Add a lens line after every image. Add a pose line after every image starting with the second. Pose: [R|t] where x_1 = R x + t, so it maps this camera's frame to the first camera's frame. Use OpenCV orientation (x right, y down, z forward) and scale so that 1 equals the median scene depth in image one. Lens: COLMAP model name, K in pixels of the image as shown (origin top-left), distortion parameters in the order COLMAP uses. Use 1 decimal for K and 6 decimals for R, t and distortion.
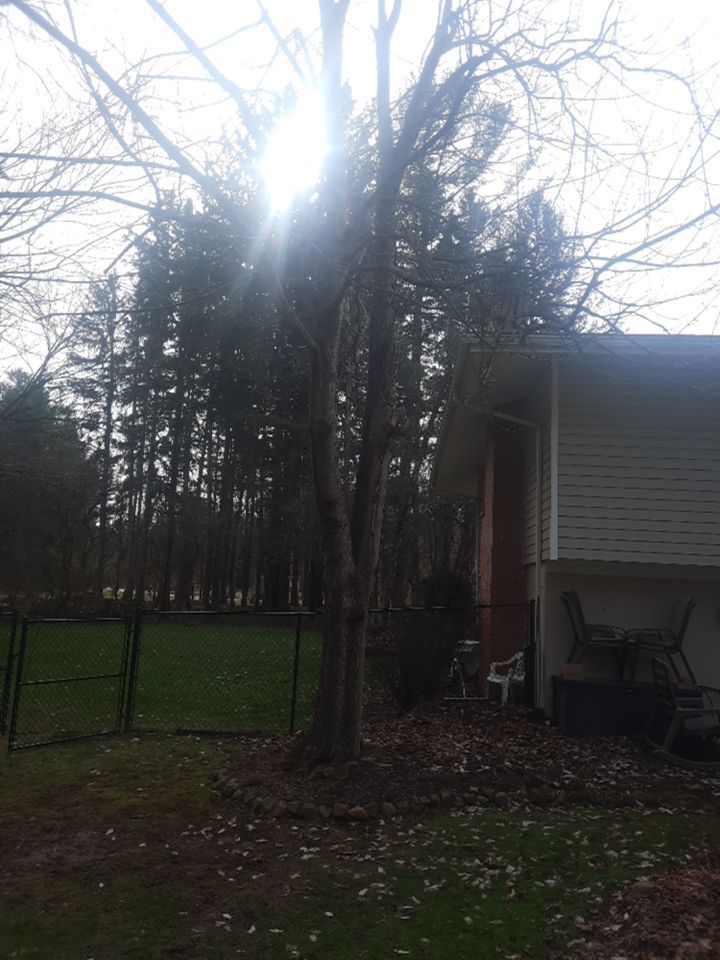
lens RADIAL K [[702.0, 0, 361.9], [0, 702.0, 469.3], [0, 0, 1]] dist [0.030306, -0.001000]
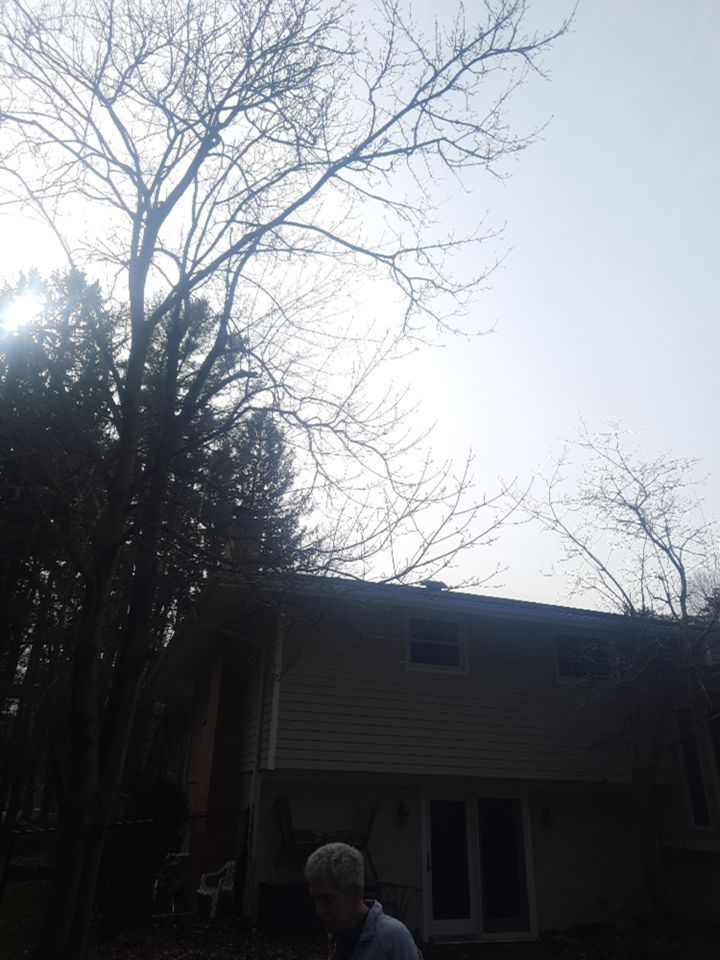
lens RADIAL K [[692.0, 0, 360.0], [0, 692.0, 480.0], [0, 0, 1]] dist [0.037614, -0.043240]
pose [[0.916046, 0.137584, 0.376738, -0.079125], [-0.038836, 0.965335, -0.258108, -0.036080], [-0.399190, 0.221807, 0.889634, -0.159386]]
